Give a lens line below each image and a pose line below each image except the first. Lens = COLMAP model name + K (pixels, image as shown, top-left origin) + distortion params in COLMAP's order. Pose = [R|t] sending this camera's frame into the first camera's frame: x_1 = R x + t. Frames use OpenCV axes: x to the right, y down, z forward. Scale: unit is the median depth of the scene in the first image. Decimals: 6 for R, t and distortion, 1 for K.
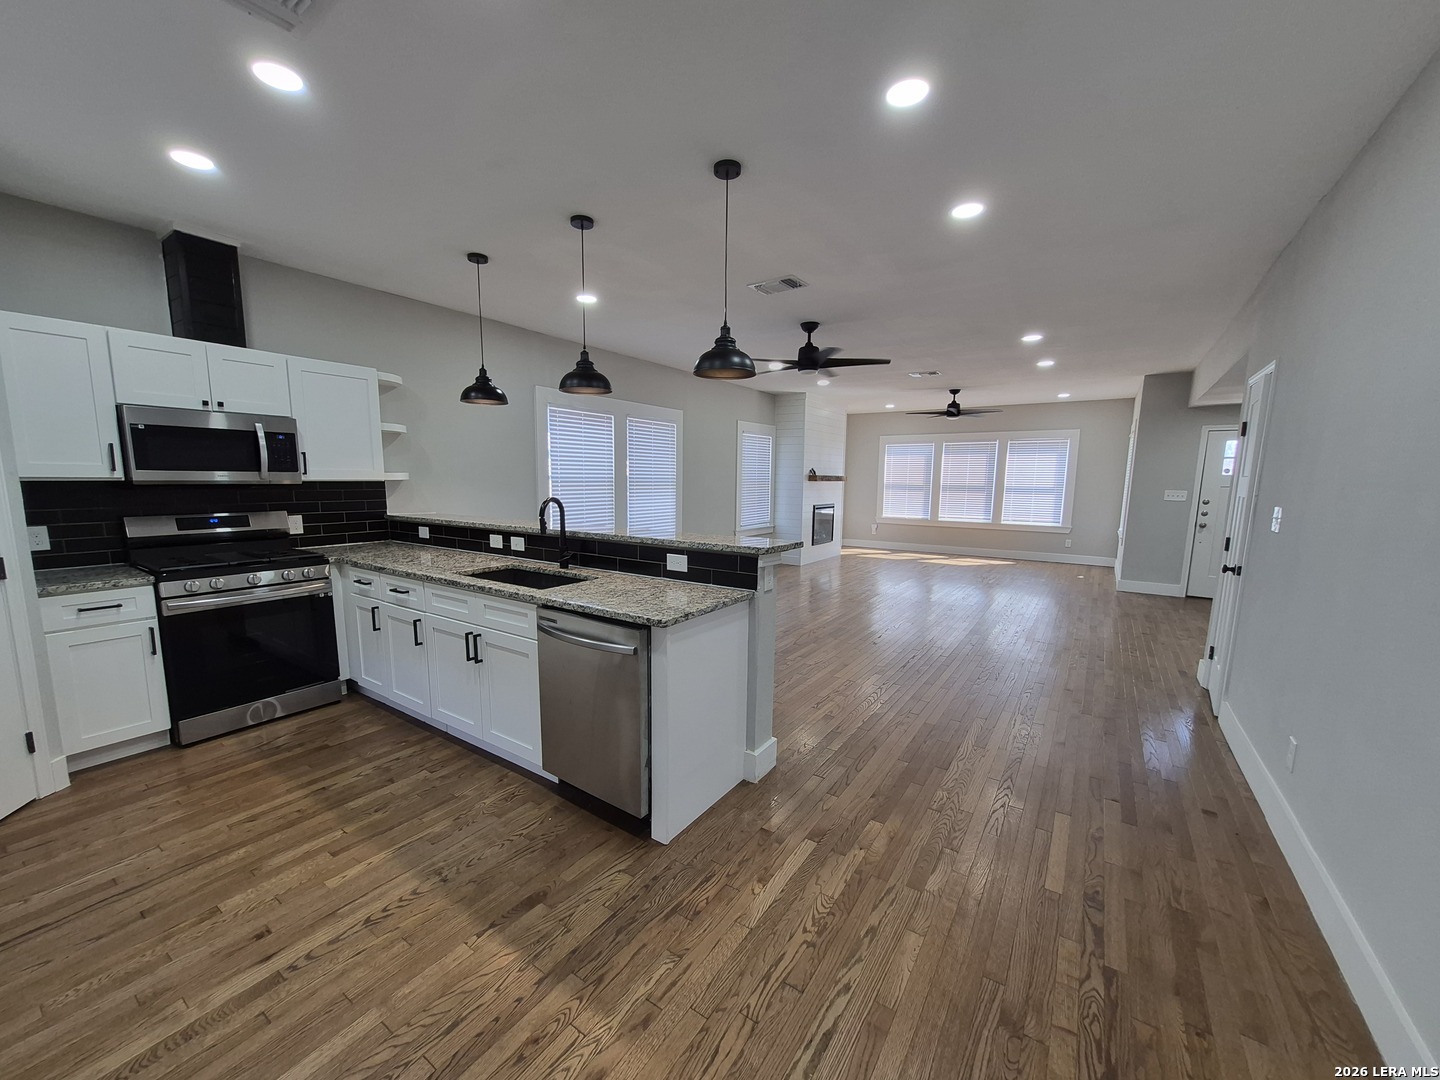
lens RADIAL K [[566.4, 0, 708.9], [0, 566.4, 558.4], [0, 0, 1]] dist [0.001763, 0.000250]
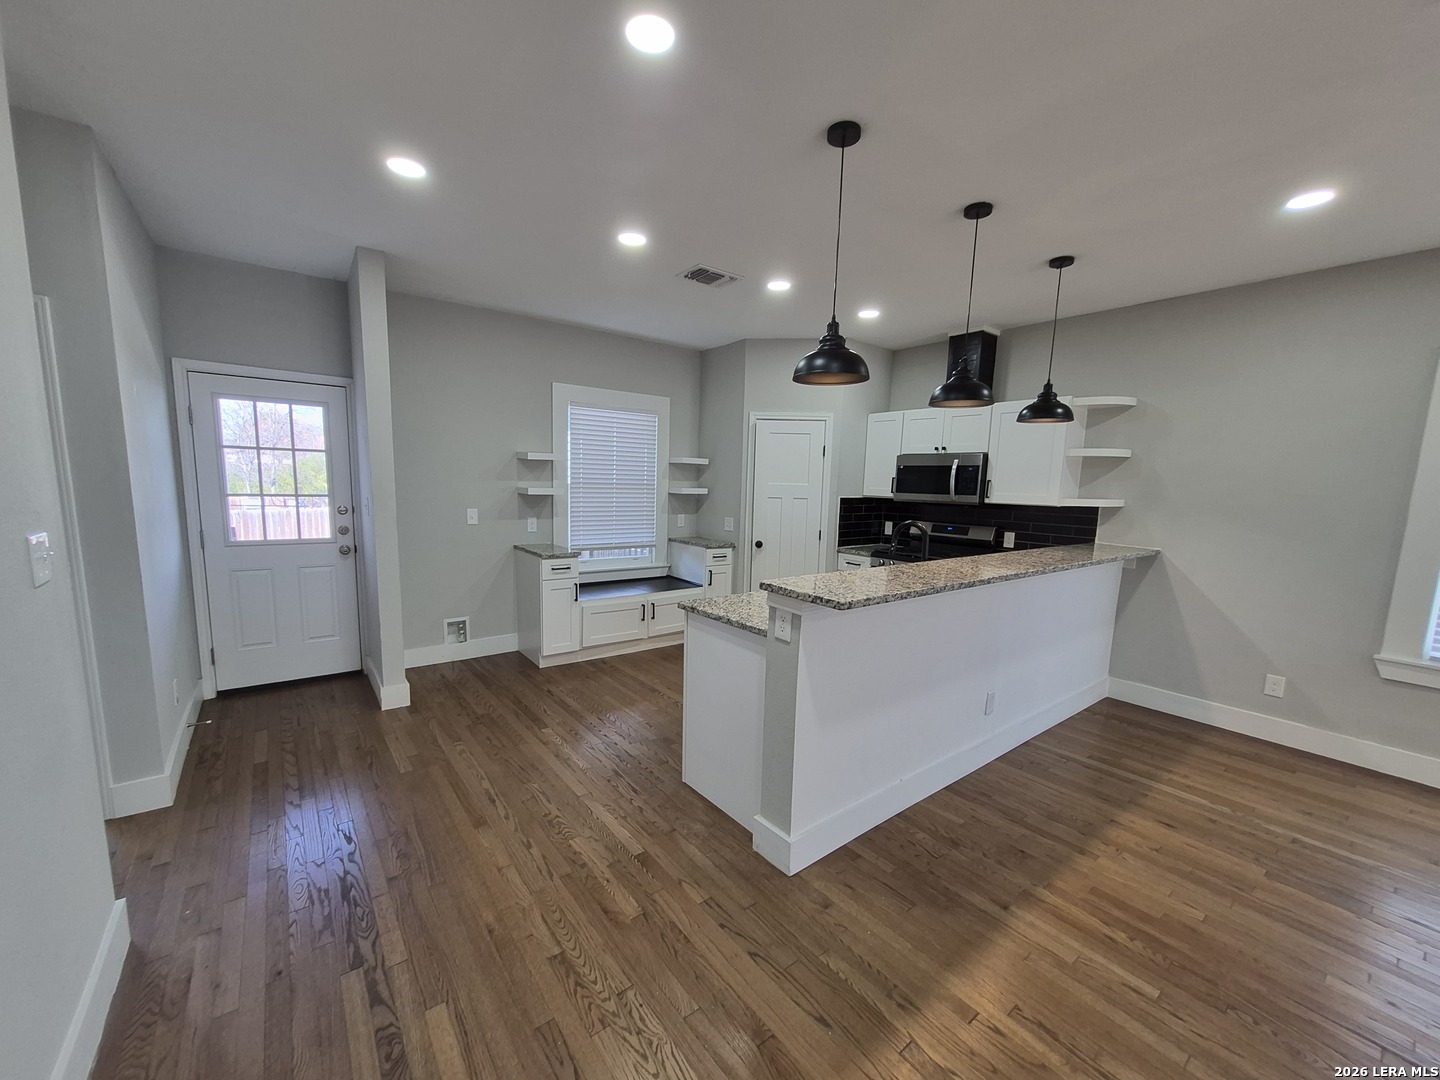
lens RADIAL K [[566.4, 0, 708.9], [0, 566.4, 558.4], [0, 0, 1]] dist [0.001763, 0.000250]
pose [[-0.311353, 0.112804, -0.943575, 0.836810], [-0.165500, 0.971319, 0.170731, -0.167223], [0.935772, 0.209319, -0.283754, 1.039595]]
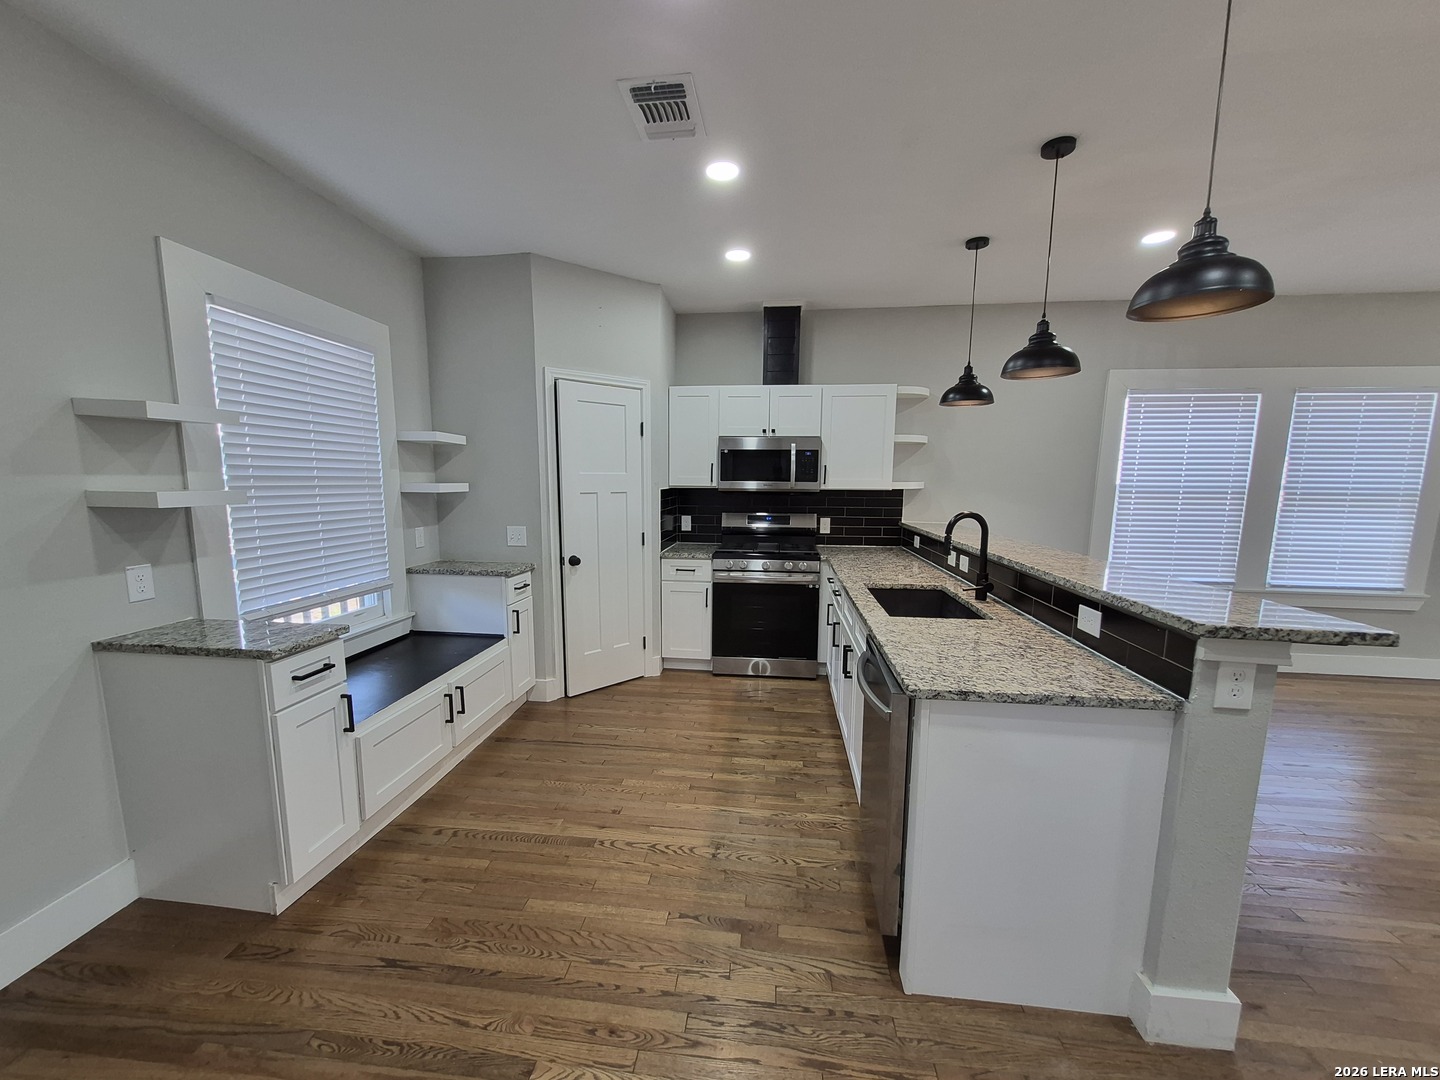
lens RADIAL K [[566.4, 0, 708.9], [0, 566.4, 558.4], [0, 0, 1]] dist [0.001763, 0.000250]
pose [[0.463713, 0.115977, -0.878362, 0.302331], [-0.129153, 0.989654, 0.062488, -0.046957], [0.876521, 0.084467, 0.473894, 0.306631]]
